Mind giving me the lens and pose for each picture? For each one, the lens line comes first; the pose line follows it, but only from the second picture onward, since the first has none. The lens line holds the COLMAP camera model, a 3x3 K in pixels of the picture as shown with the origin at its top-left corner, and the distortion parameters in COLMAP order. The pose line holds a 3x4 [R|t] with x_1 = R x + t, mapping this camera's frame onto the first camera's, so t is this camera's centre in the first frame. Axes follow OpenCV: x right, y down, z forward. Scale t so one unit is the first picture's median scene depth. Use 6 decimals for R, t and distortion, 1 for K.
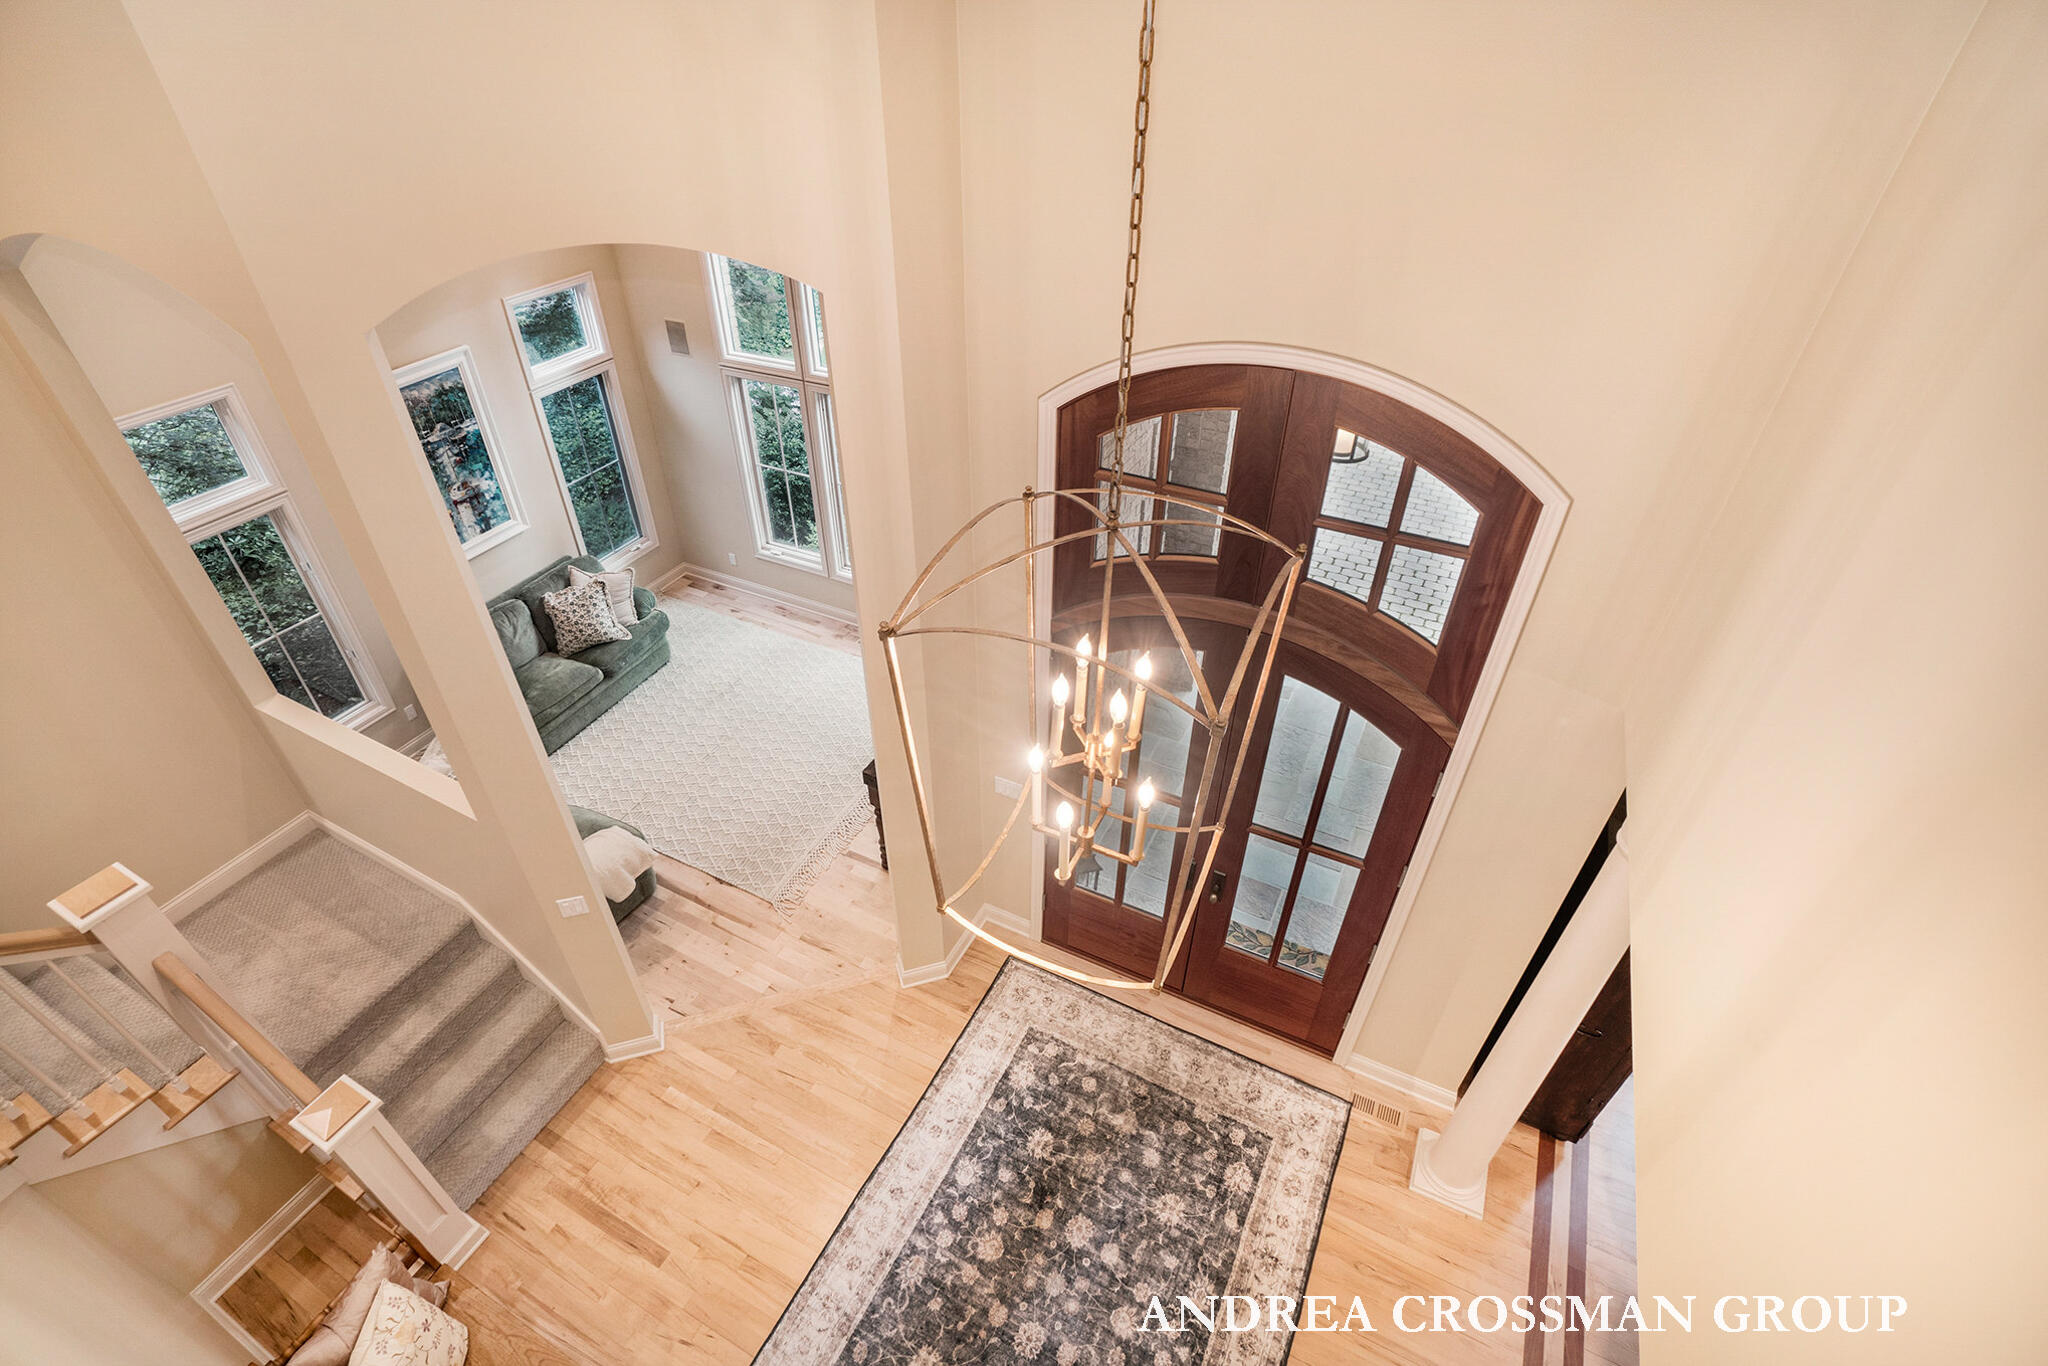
lens RADIAL K [[926.8, 0, 1024.0], [0, 926.8, 683.0], [0, 0, 1]] dist [-0.036447, 0.000260]
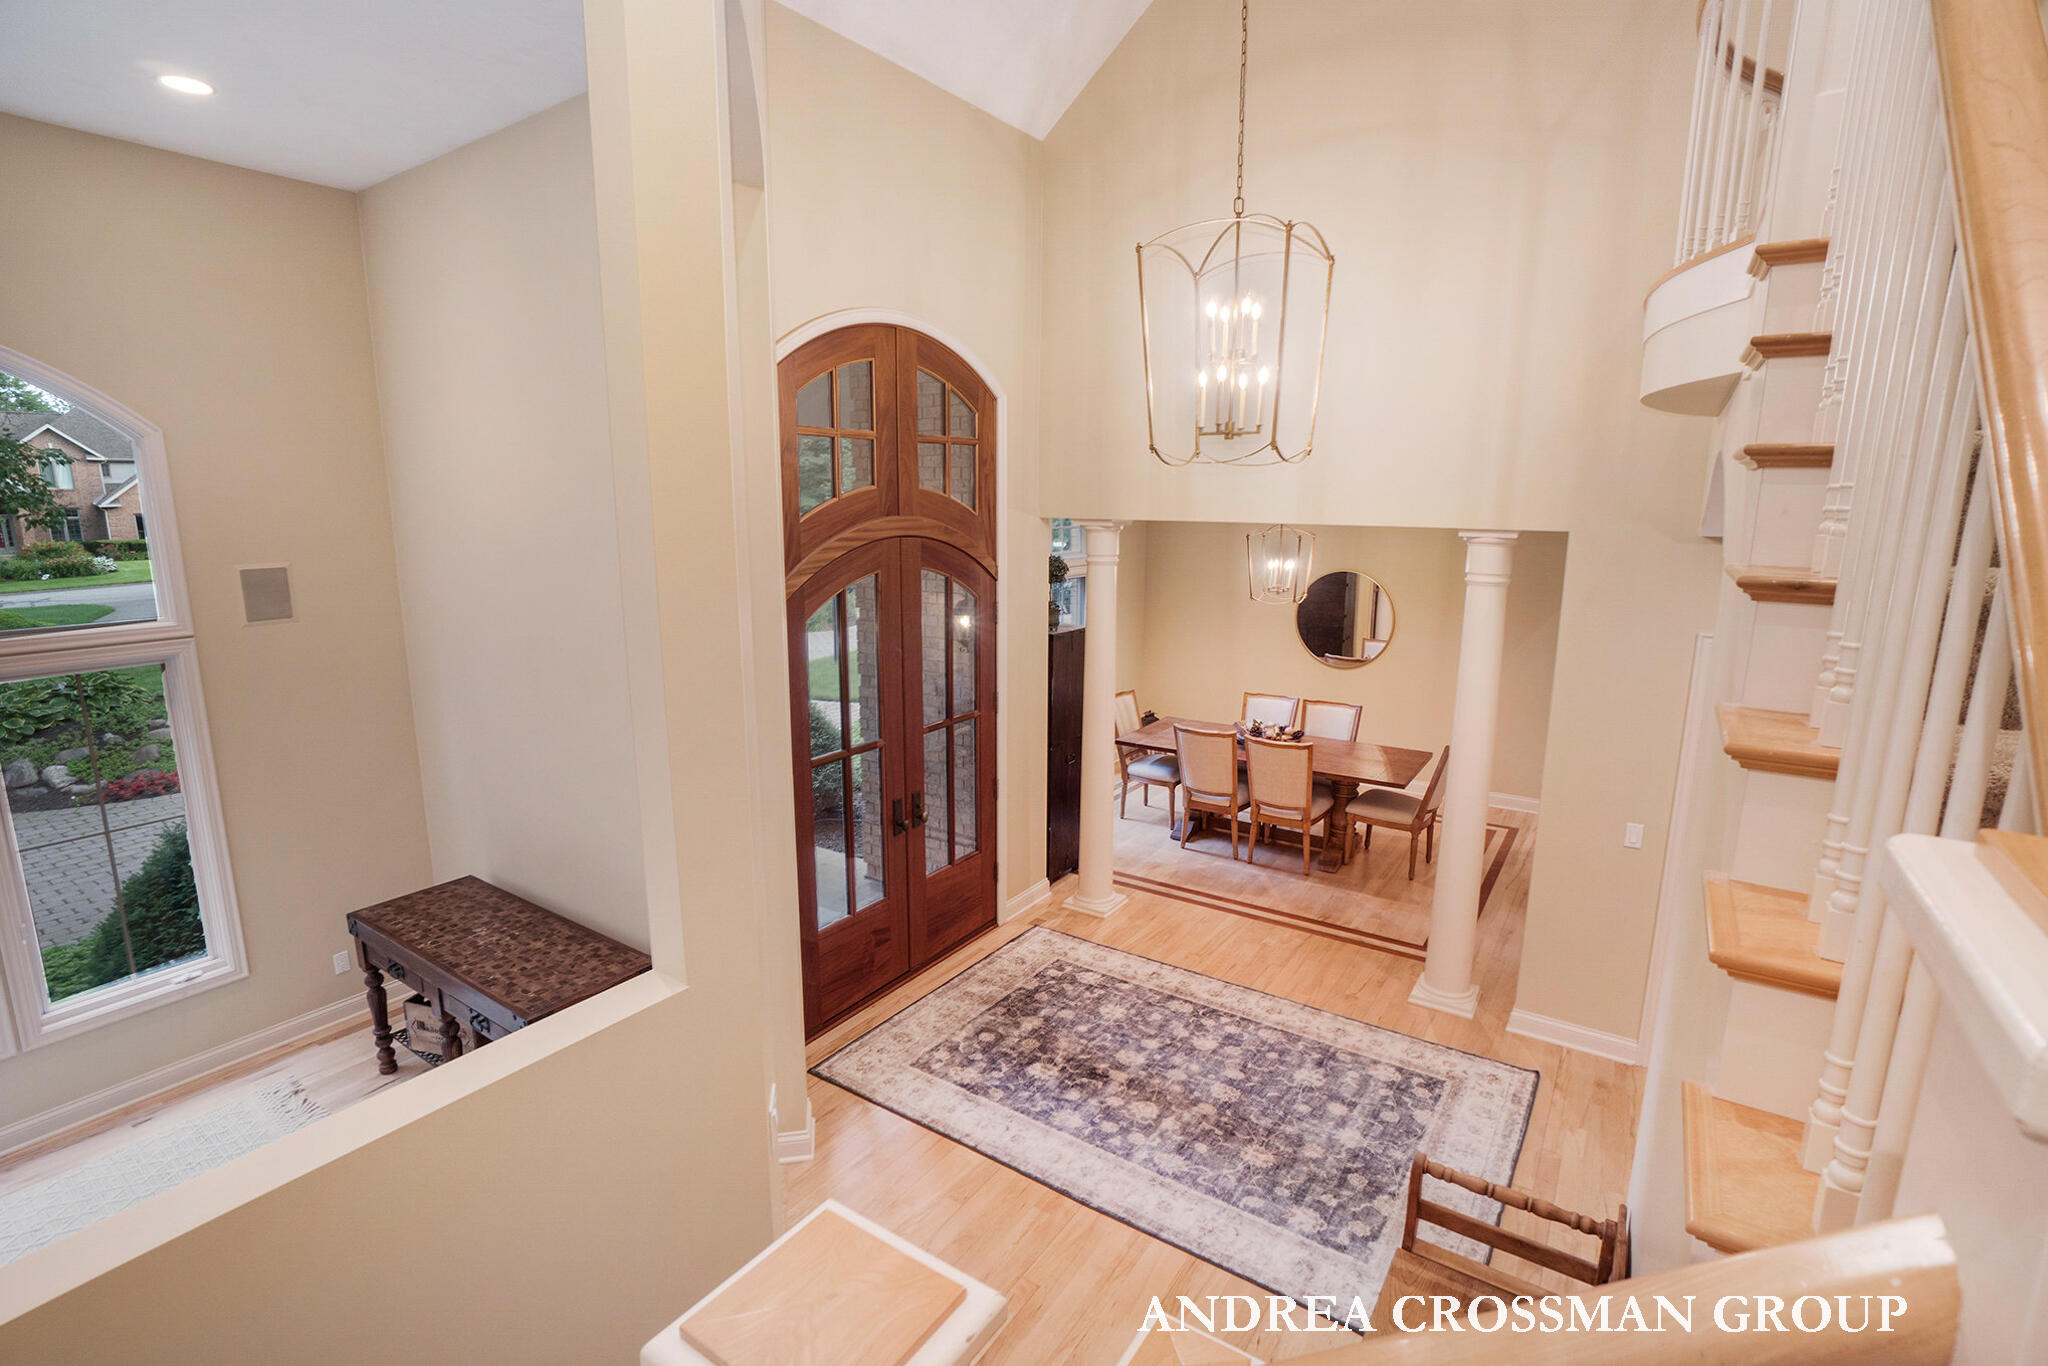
lens RADIAL K [[955.2, 0, 1024.0], [0, 955.2, 683.0], [0, 0, 1]] dist [0.001470, 0.000316]
pose [[0.126864, -0.199955, 0.971557, -0.951396], [0.590557, 0.802186, 0.087984, 0.077602], [-0.796962, 0.562598, 0.219853, 0.607920]]
